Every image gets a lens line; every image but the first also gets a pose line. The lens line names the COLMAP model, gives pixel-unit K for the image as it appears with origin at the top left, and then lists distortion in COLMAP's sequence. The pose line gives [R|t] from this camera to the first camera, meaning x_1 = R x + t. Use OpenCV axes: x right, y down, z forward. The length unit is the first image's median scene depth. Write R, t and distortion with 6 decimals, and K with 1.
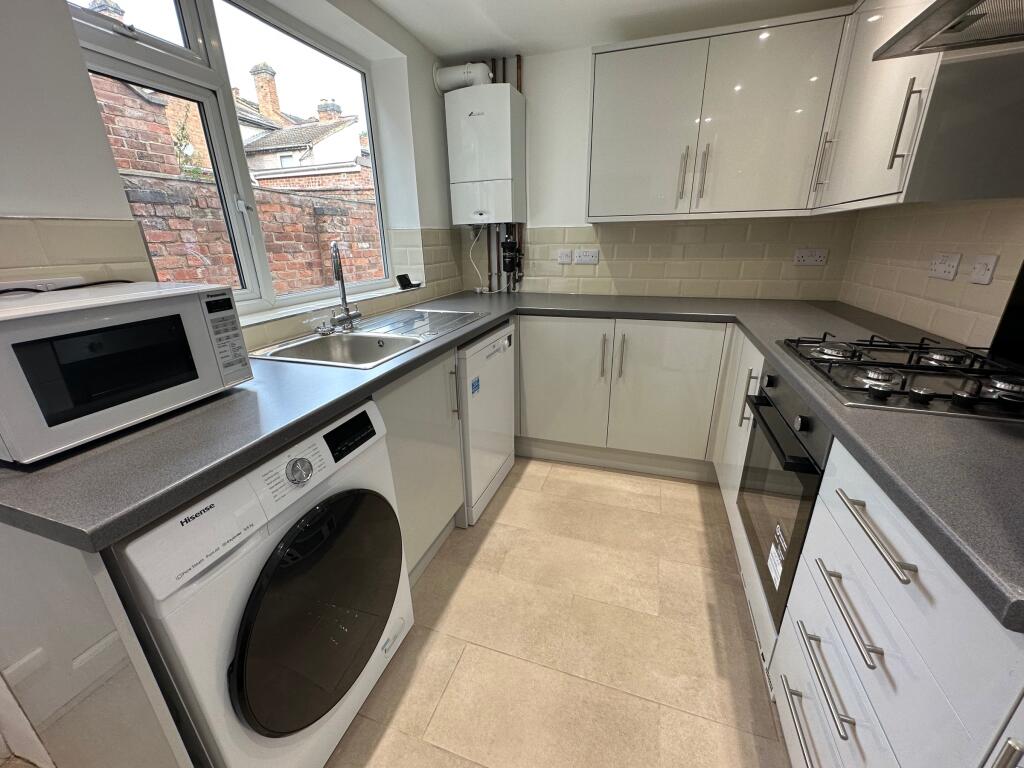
lens RADIAL K [[408.3, 0, 509.8], [0, 408.3, 382.8], [0, 0, 1]] dist [-0.002383, 0.000654]
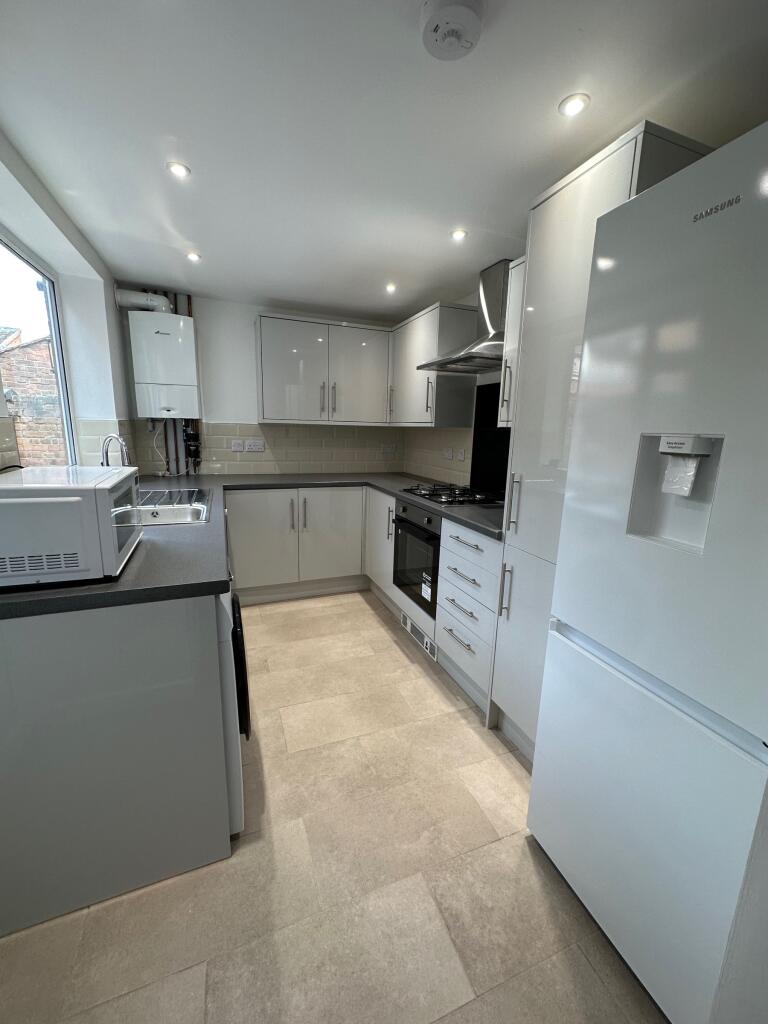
lens RADIAL K [[408.3, 0, 383.6], [0, 408.3, 510.5], [0, 0, 1]] dist [-0.002383, 0.000654]
pose [[0.761089, -0.090751, 0.642267, -0.436819], [0.177254, 0.981575, -0.071352, 0.077799], [-0.623958, 0.168150, 0.763153, -0.283874]]
